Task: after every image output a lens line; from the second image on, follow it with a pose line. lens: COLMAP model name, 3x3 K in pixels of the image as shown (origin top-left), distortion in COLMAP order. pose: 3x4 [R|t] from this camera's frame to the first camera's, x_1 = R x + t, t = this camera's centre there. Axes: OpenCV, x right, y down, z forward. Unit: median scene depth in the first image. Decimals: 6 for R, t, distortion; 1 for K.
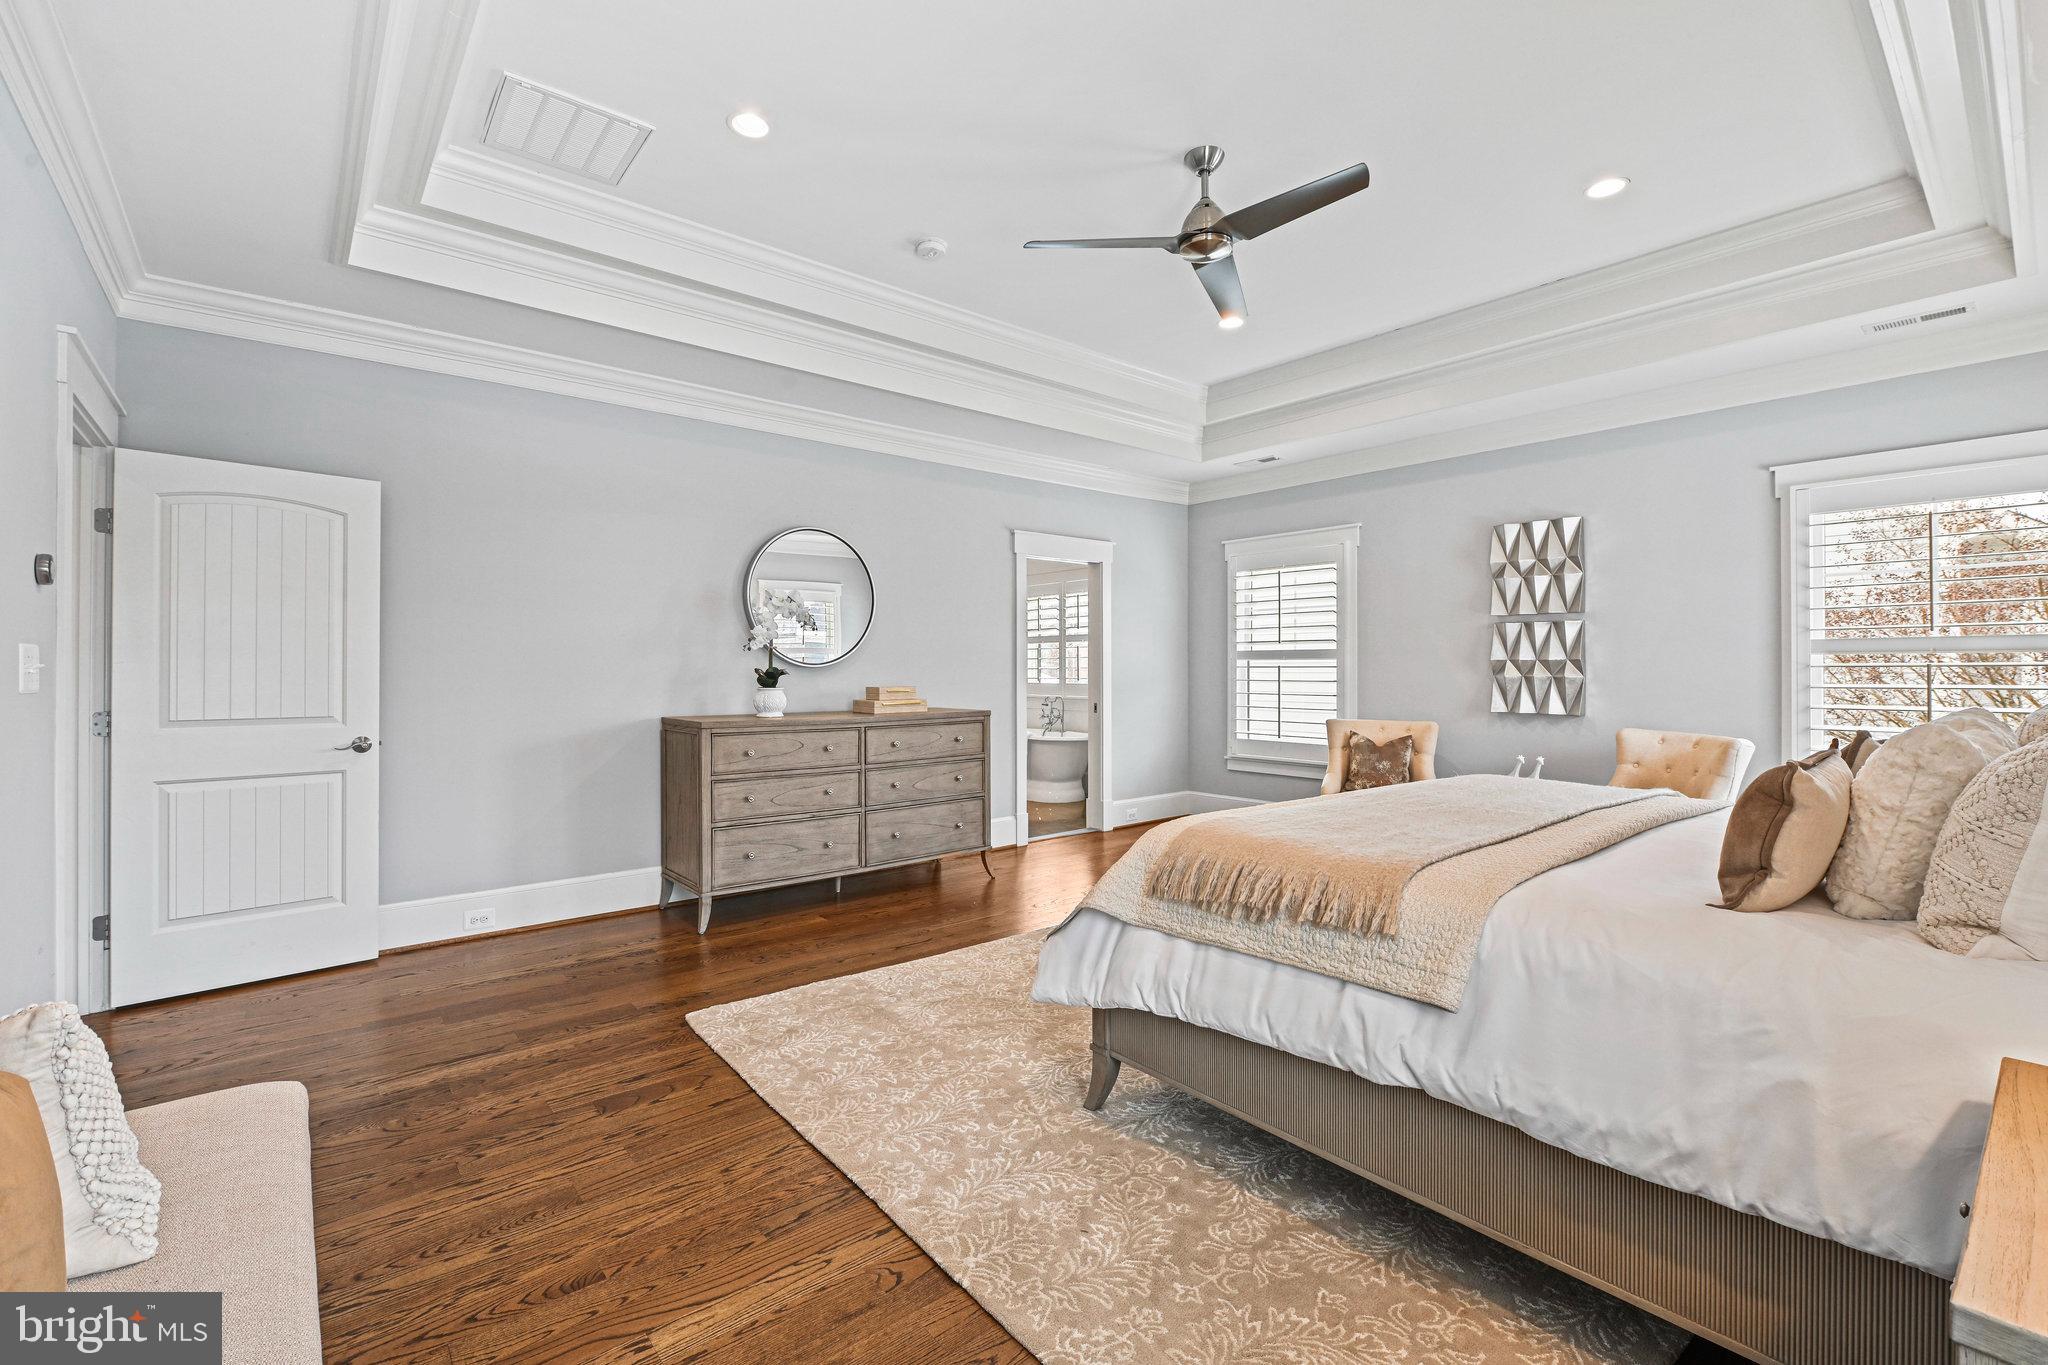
lens RADIAL K [[879.4, 0, 1014.7], [0, 879.4, 679.0], [0, 0, 1]] dist [-0.000047, 0.000047]
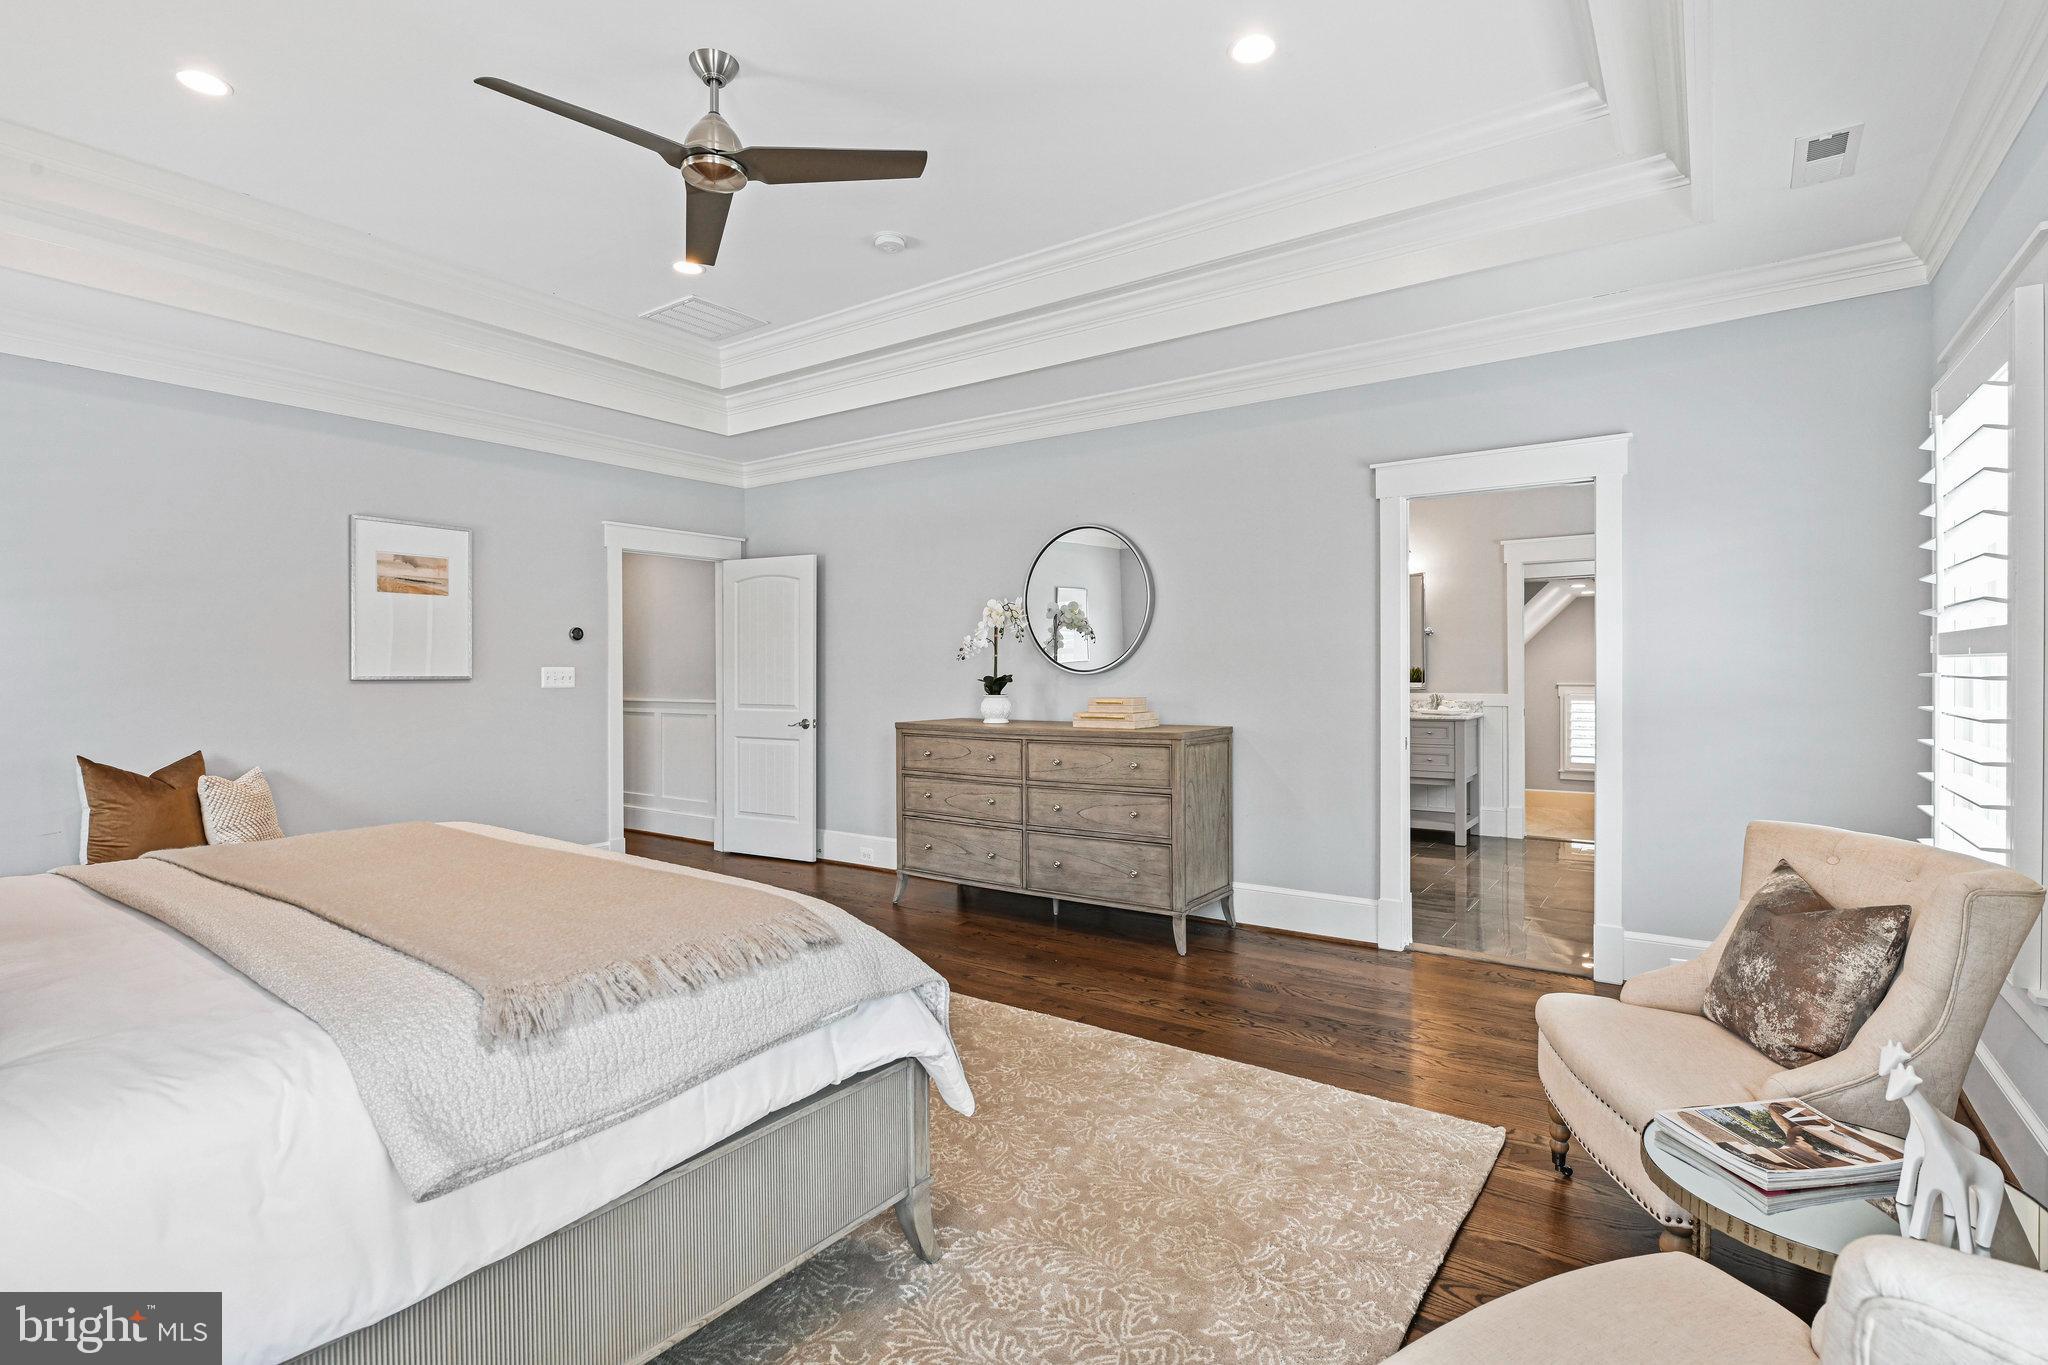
lens RADIAL K [[973.4, 0, 1024.0], [0, 973.4, 682.5], [0, 0, 1]] dist [-0.000102, -0.000279]
pose [[0.262392, 0.014931, -0.964846, 0.828364], [-0.005980, 0.999886, 0.013847, -0.020338], [0.964943, 0.002136, 0.262451, 0.731052]]
